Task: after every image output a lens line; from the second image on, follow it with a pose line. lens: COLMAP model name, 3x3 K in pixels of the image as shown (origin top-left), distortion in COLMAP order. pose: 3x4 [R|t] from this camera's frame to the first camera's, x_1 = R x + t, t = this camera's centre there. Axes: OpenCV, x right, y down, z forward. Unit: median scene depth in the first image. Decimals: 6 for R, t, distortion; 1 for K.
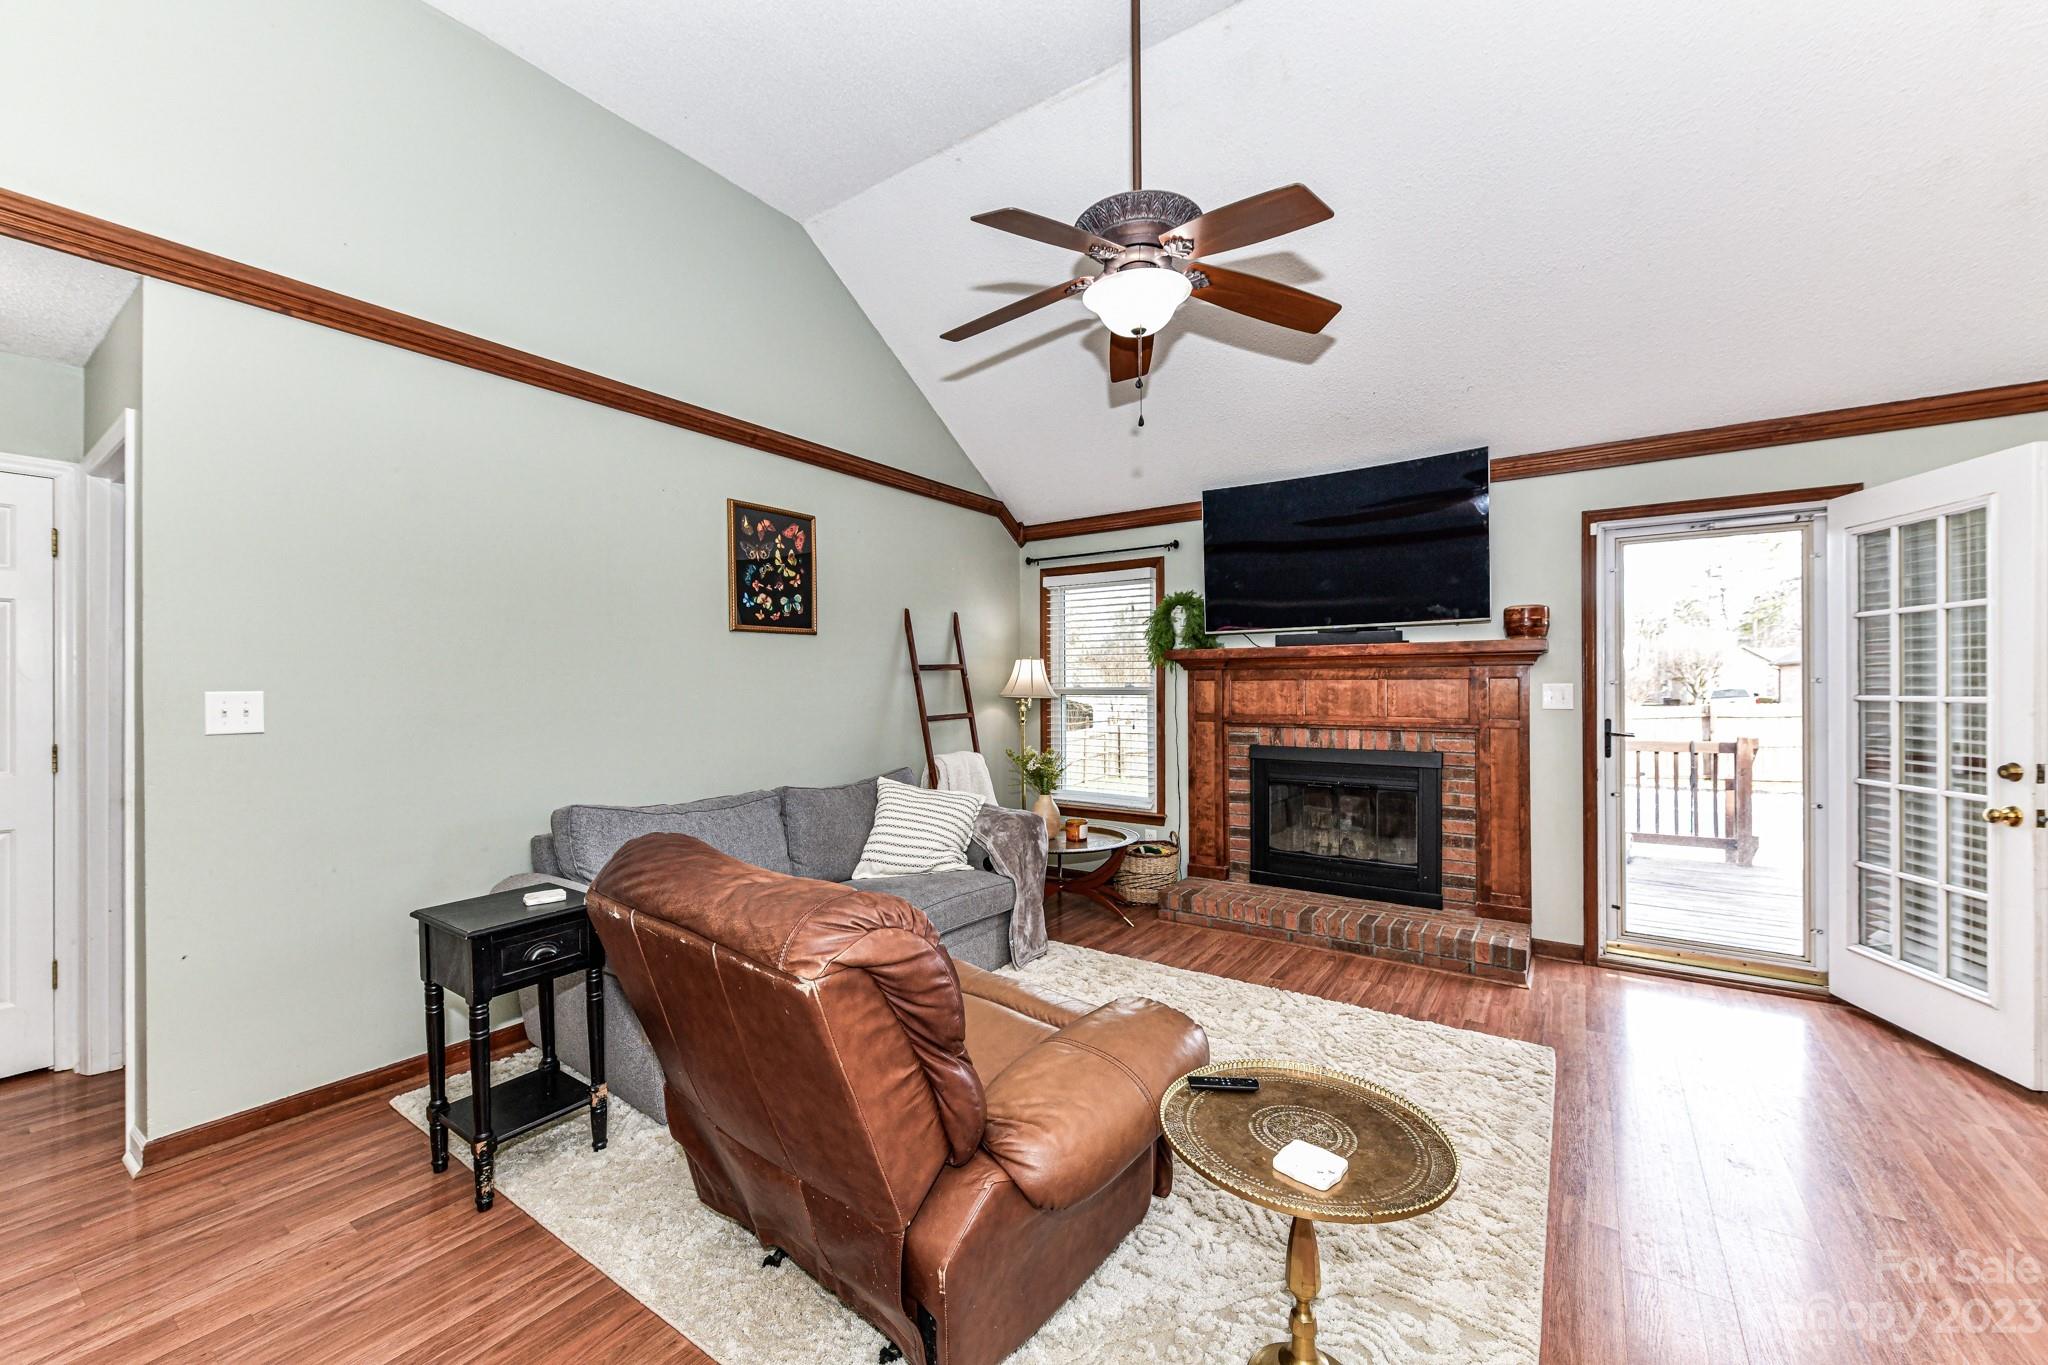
lens RADIAL K [[802.2, 0, 1021.0], [0, 802.2, 675.4], [0, 0, 1]] dist [0.000556, -0.000142]
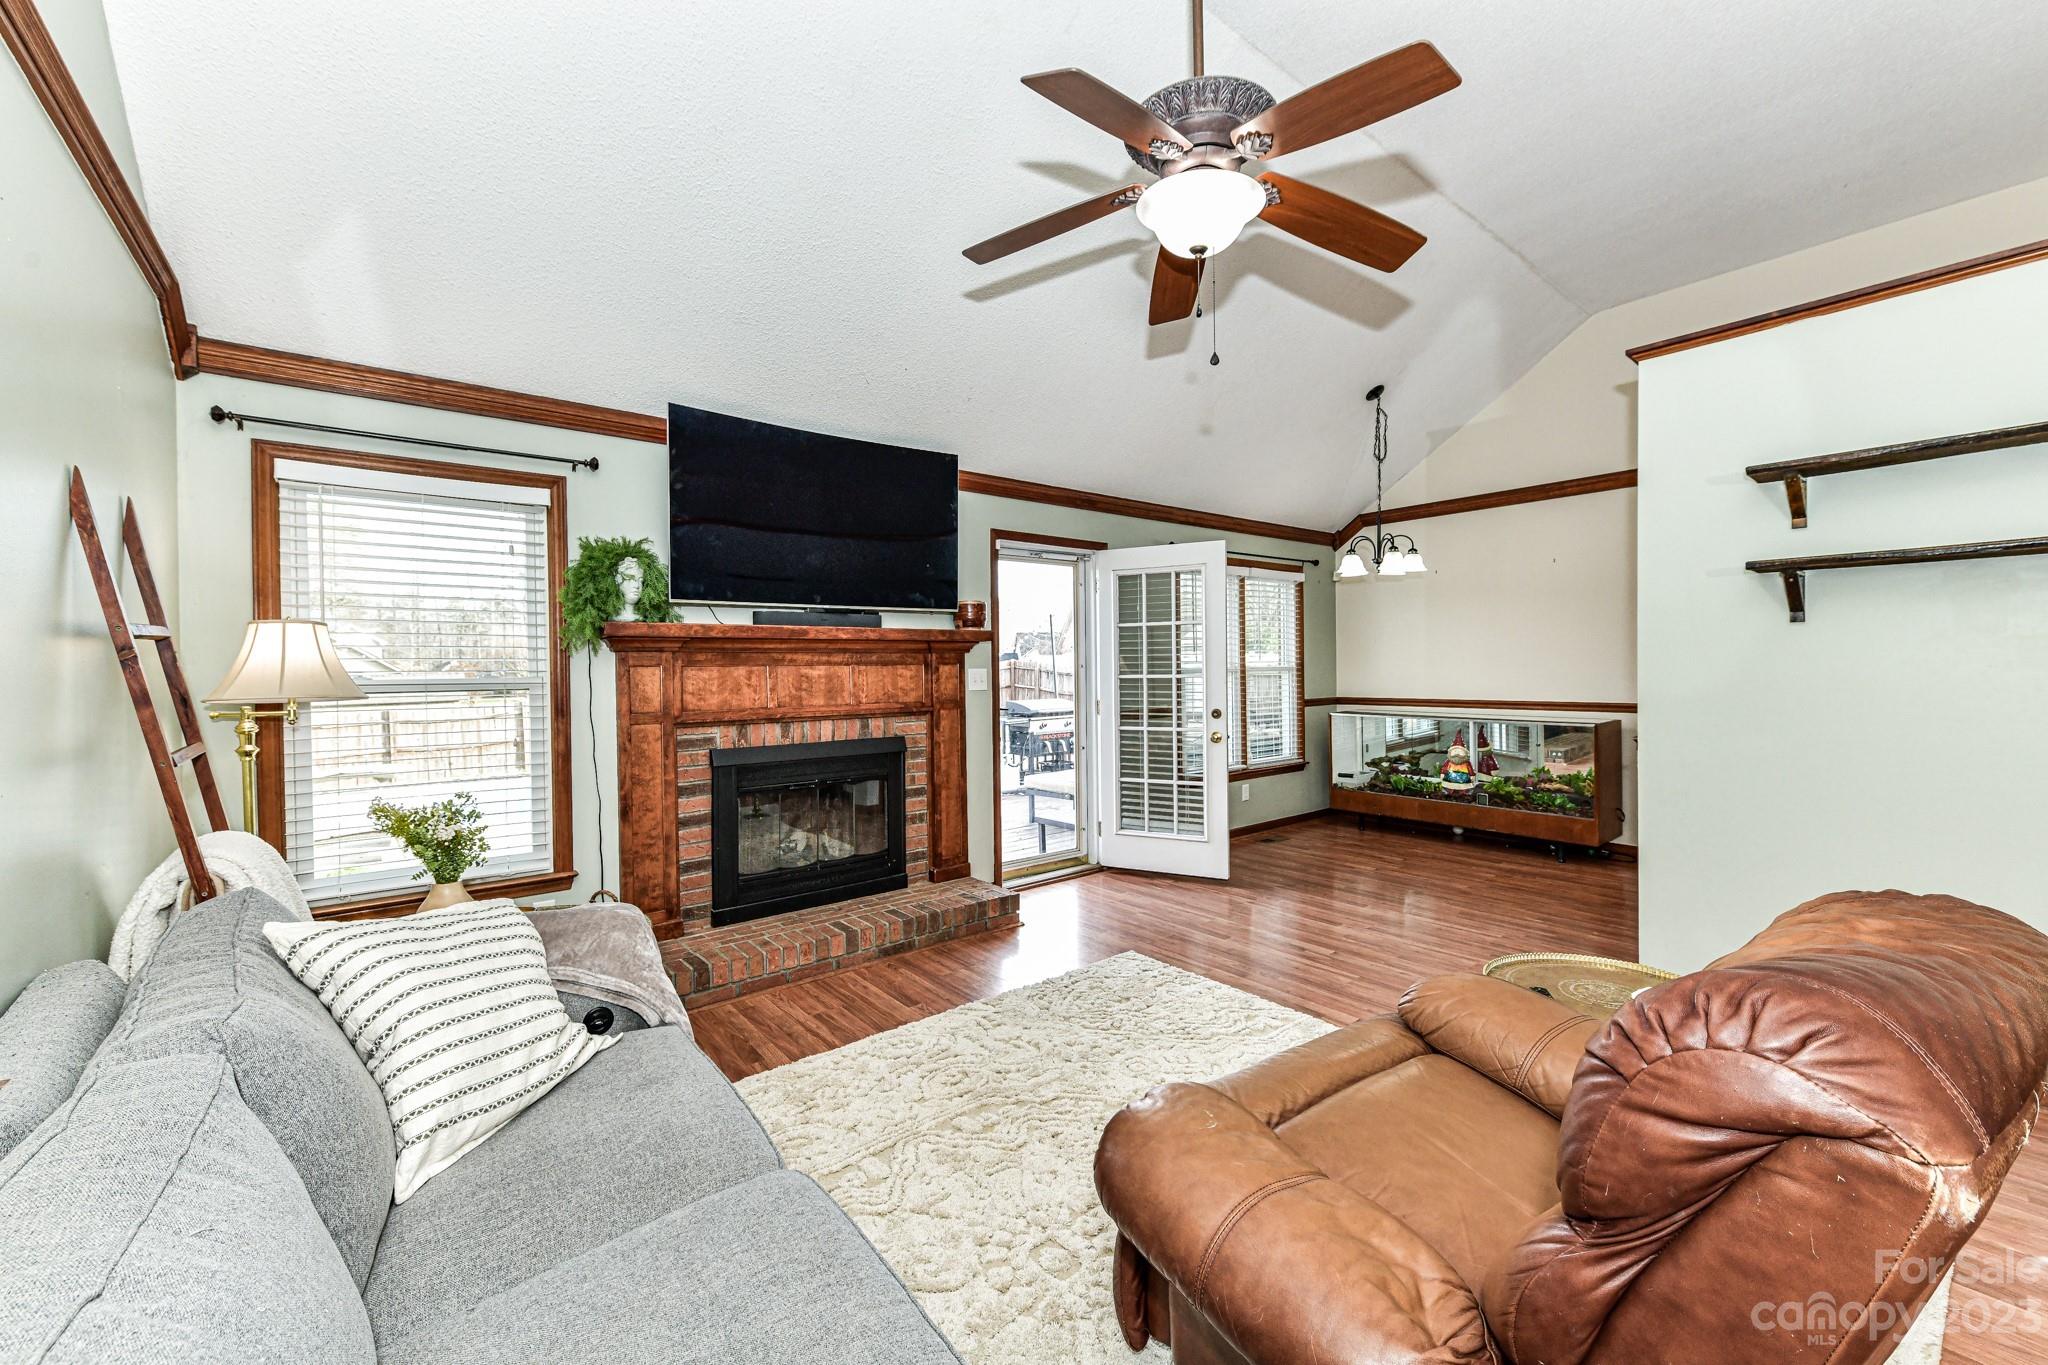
lens RADIAL K [[814.8, 0, 1031.3], [0, 814.8, 669.3], [0, 0, 1]] dist [0.001140, -0.000204]
pose [[0.263918, -0.007225, 0.964518, -0.432305], [-0.007402, 0.999927, 0.009516, -0.001171], [-0.964517, -0.009651, 0.263846, 0.545115]]
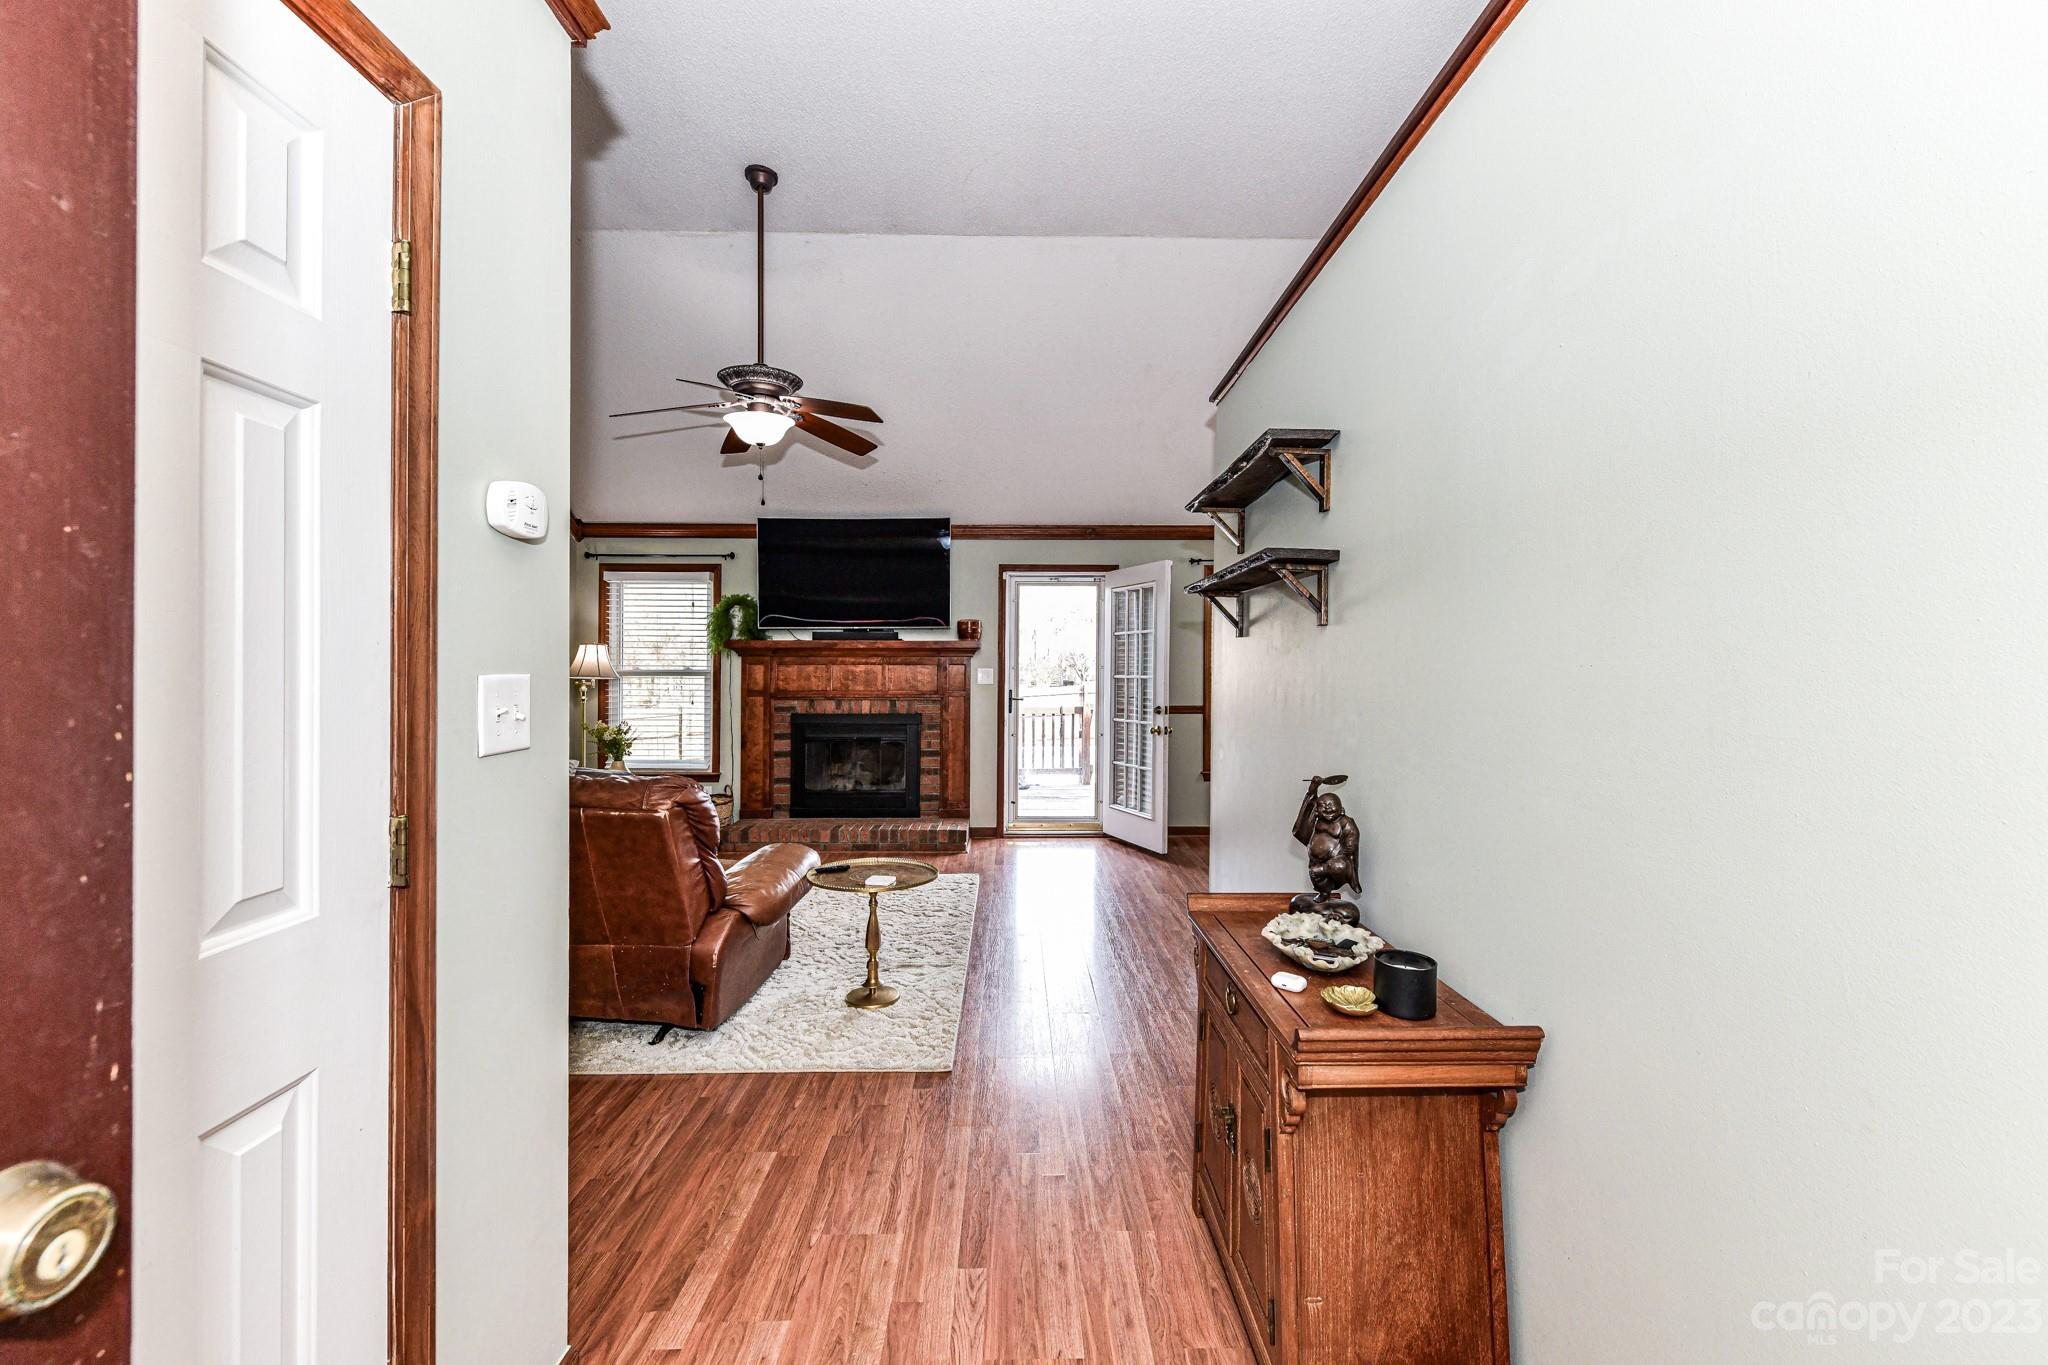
lens RADIAL K [[814.8, 0, 1031.3], [0, 814.8, 669.3], [0, 0, 1]] dist [0.001140, -0.000204]
pose [[0.806959, 0.004785, 0.590588, -0.208412], [-0.012247, 0.999888, 0.008633, -0.003093], [-0.590481, -0.014199, 0.806927, -0.349673]]
